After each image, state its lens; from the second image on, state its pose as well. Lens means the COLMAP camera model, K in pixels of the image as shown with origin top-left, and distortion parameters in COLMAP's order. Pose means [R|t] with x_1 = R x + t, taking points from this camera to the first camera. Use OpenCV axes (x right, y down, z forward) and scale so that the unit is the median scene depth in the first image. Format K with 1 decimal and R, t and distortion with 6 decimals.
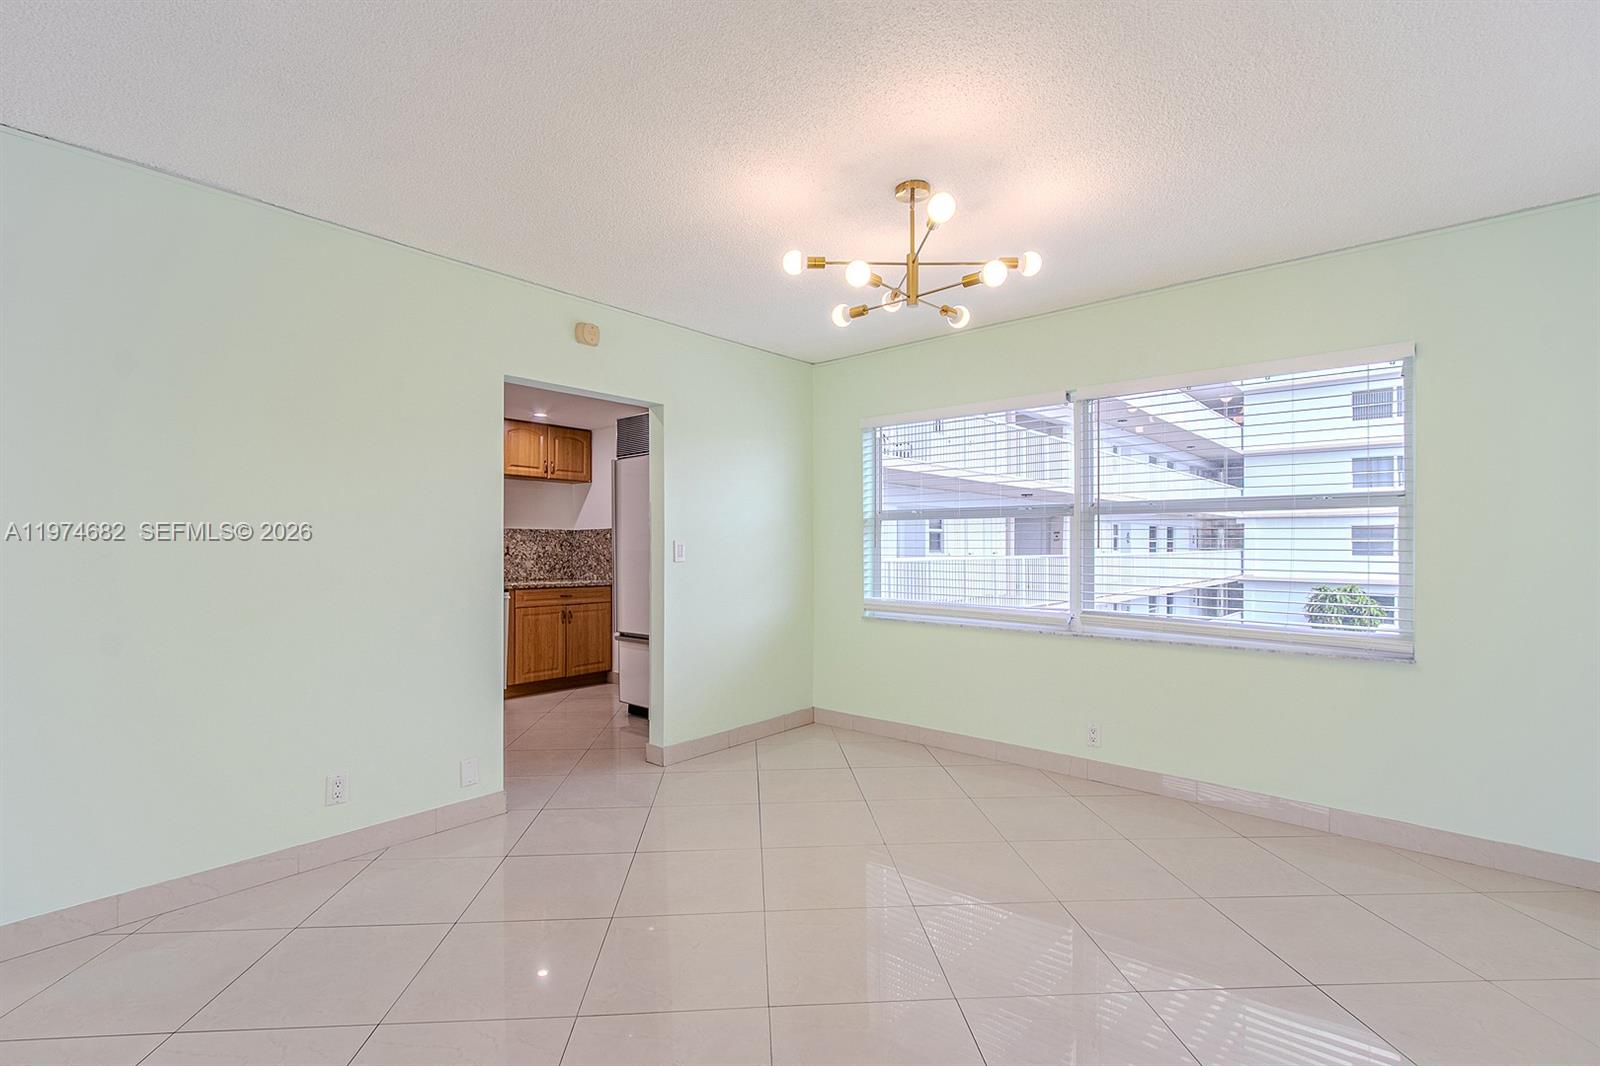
lens RADIAL K [[733.4, 0, 792.1], [0, 733.4, 546.6], [0, 0, 1]] dist [0.005493, -0.002564]
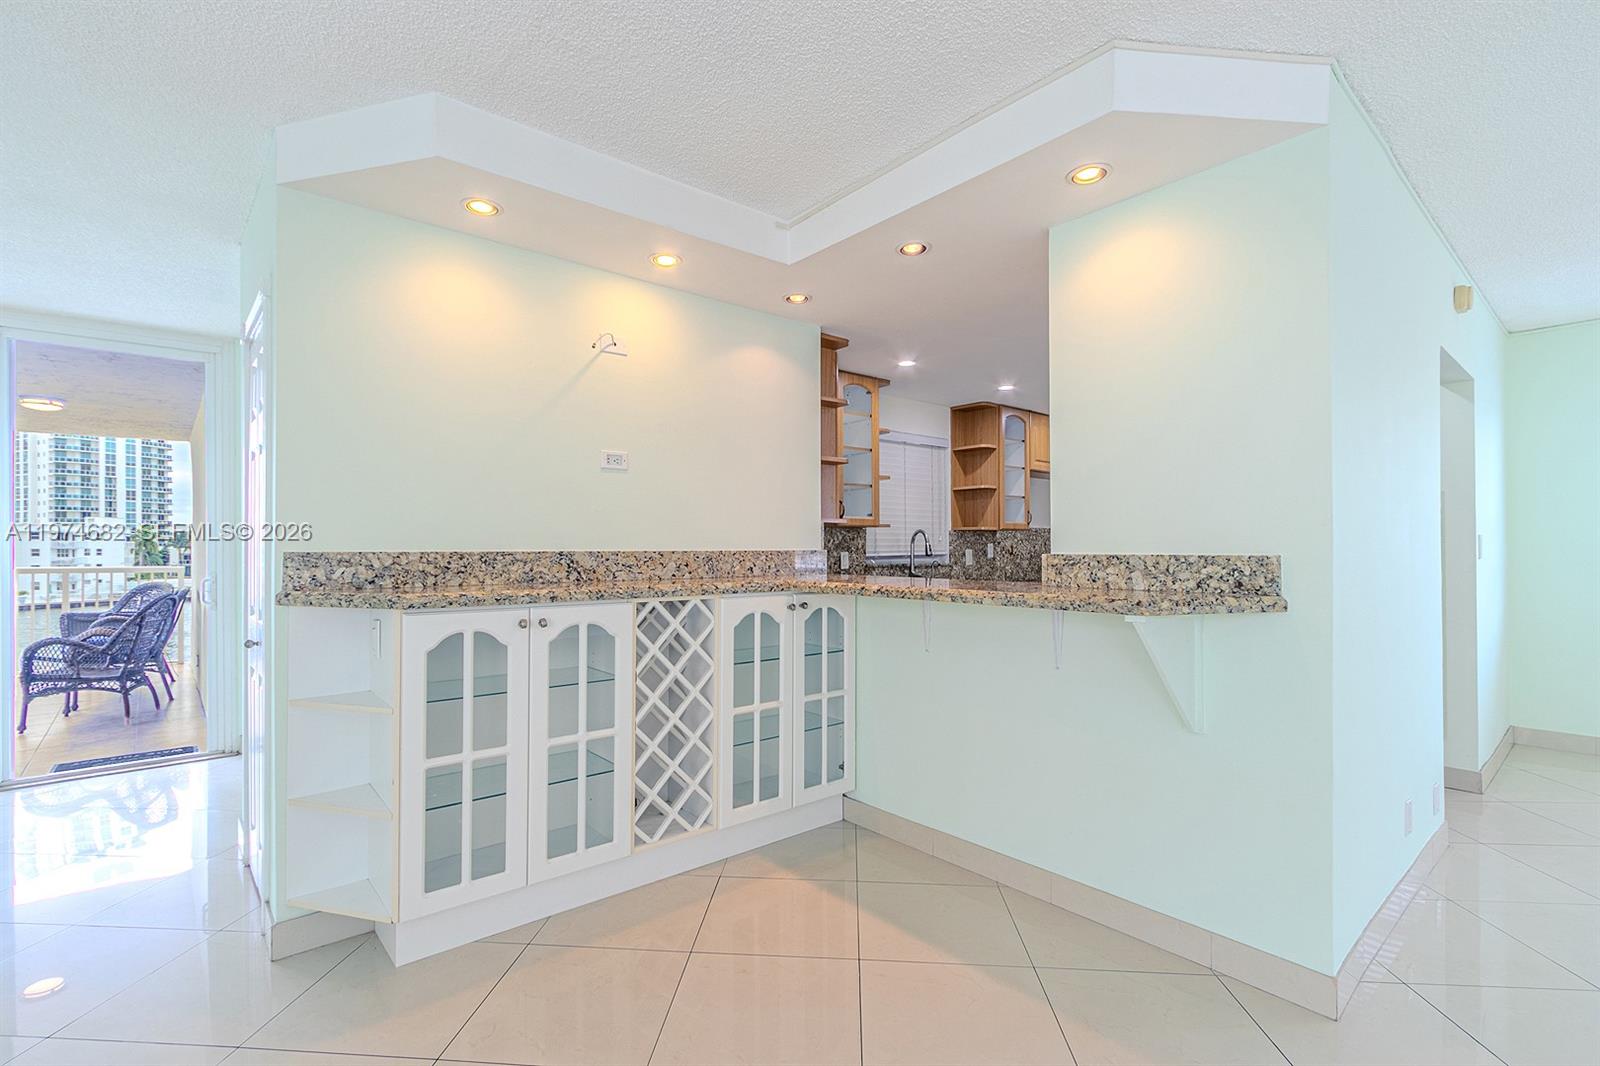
lens RADIAL K [[733.4, 0, 792.2], [0, 733.4, 542.5], [0, 0, 1]] dist [0.005493, -0.002564]
pose [[0.991058, -0.008260, -0.133173, -0.563714], [0.007188, 0.999938, -0.008534, 0.001661], [0.133235, 0.007500, 0.991056, 0.011332]]
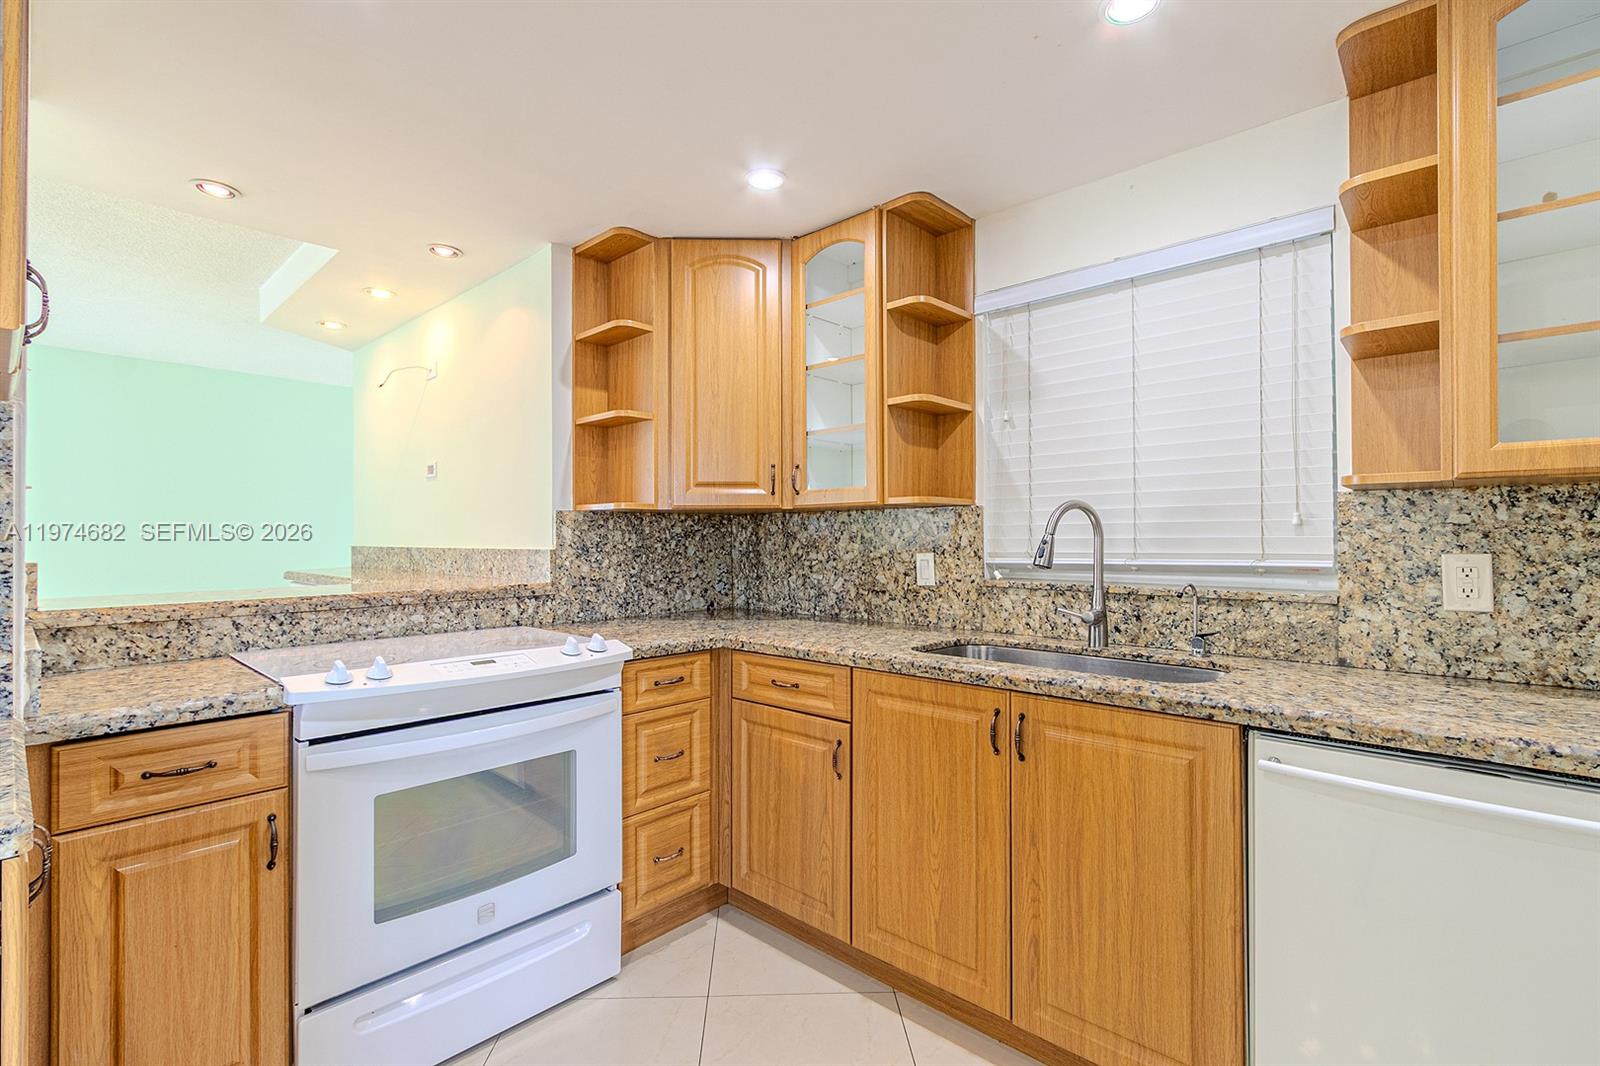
lens RADIAL K [[733.4, 0, 788.2], [0, 733.4, 535.4], [0, 0, 1]] dist [0.005493, -0.002564]
pose [[-0.030574, -0.009459, -0.999488, -0.201194], [0.002850, 0.999950, -0.009550, -0.000803], [0.999528, -0.003141, -0.030546, 0.731105]]
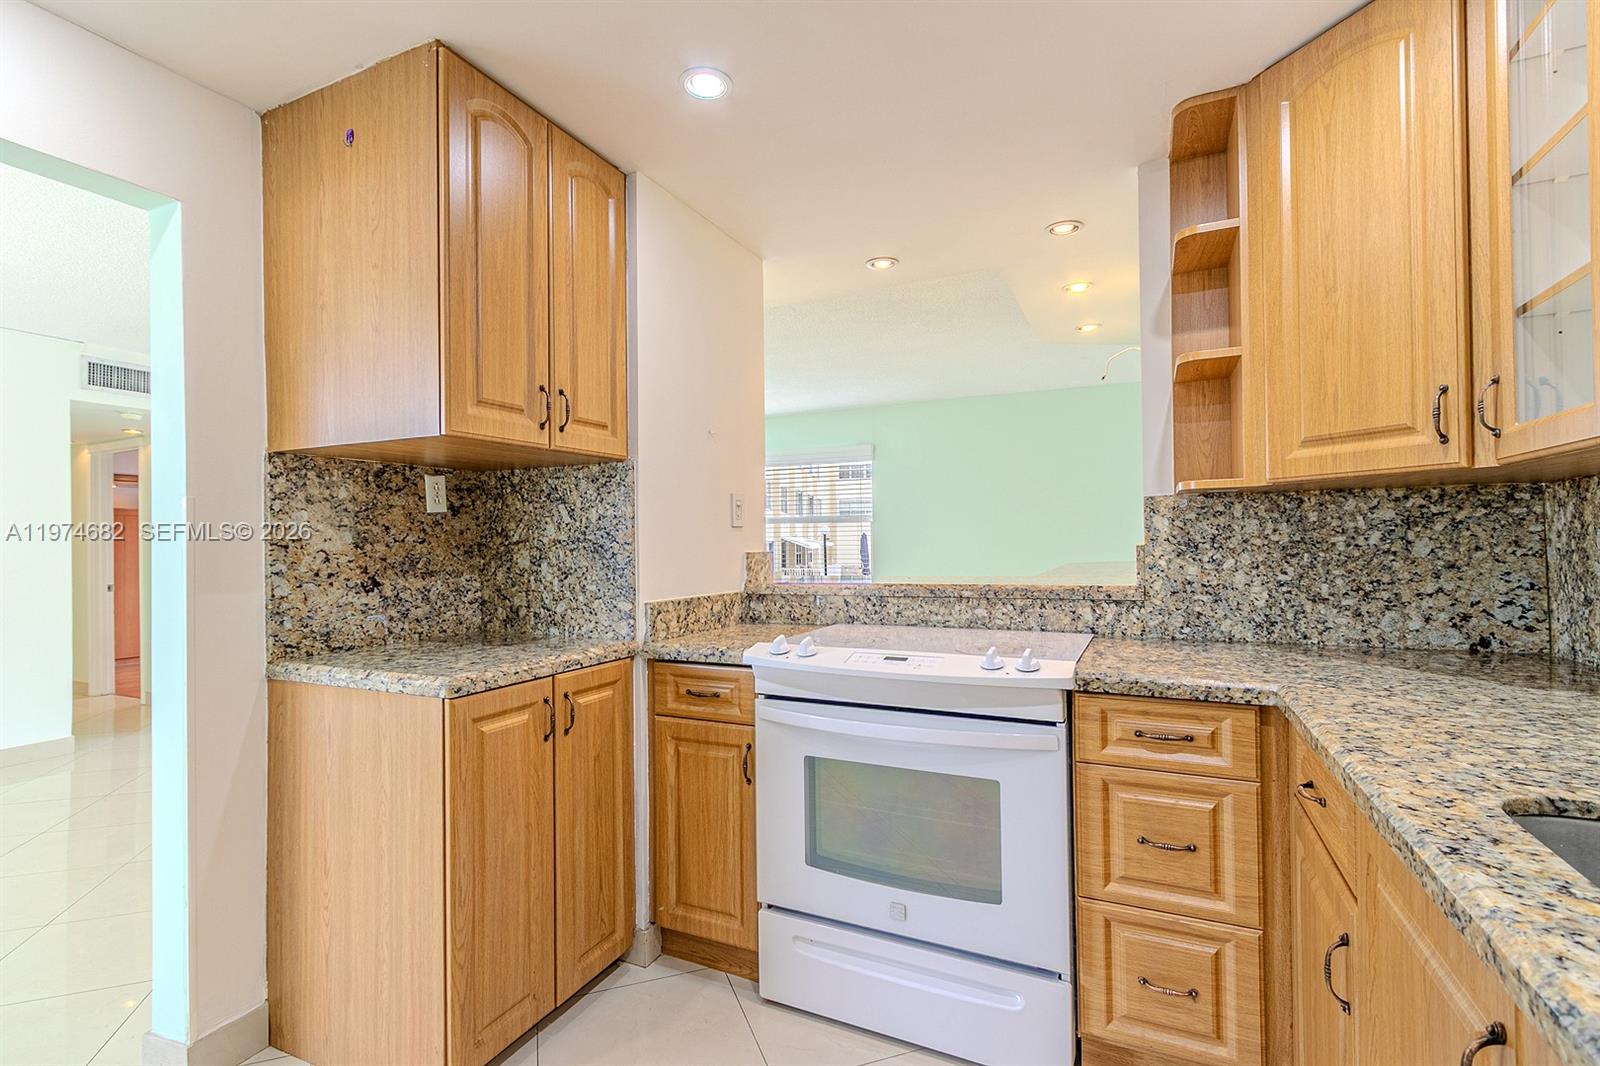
lens RADIAL K [[733.4, 0, 782.9], [0, 733.4, 536.0], [0, 0, 1]] dist [0.005493, -0.002564]
pose [[-0.963914, 0.005924, -0.266147, -0.366037], [0.008315, 0.999935, -0.007859, -0.000038], [0.266083, -0.009789, -0.963900, 0.866127]]
